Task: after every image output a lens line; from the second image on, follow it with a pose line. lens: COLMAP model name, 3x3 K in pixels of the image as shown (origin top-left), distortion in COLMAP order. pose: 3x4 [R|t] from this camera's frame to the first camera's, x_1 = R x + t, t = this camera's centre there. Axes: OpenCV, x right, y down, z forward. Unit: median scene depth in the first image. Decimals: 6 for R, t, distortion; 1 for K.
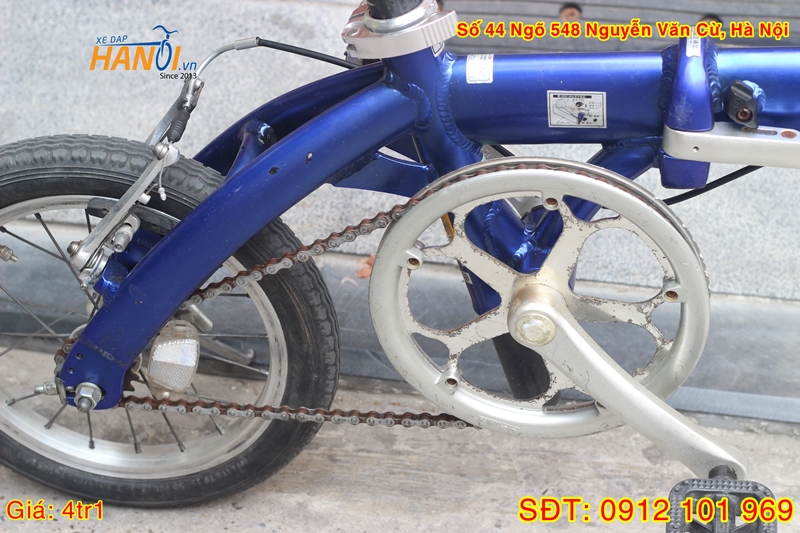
lens RADIAL K [[2055.3, 0, 400.0], [0, 2055.3, 266.5], [0, 0, 1]] dist [-0.142276, 1.233194]
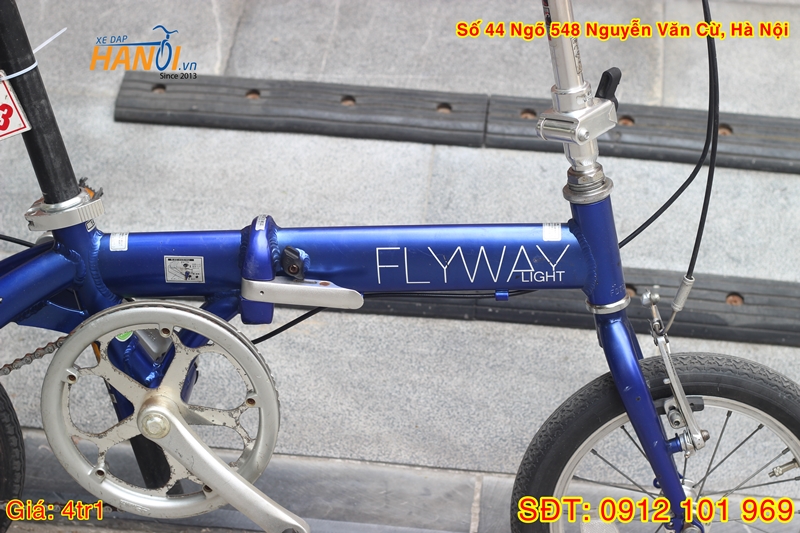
lens RADIAL K [[2055.3, 0, 400.0], [0, 2055.3, 266.5], [0, 0, 1]] dist [-0.142276, 1.233194]
pose [[0.994663, 0.022080, 0.100791, 0.085757], [-0.000913, 0.978679, -0.205392, 0.208445], [-0.103177, 0.204204, 0.973476, -0.415823]]
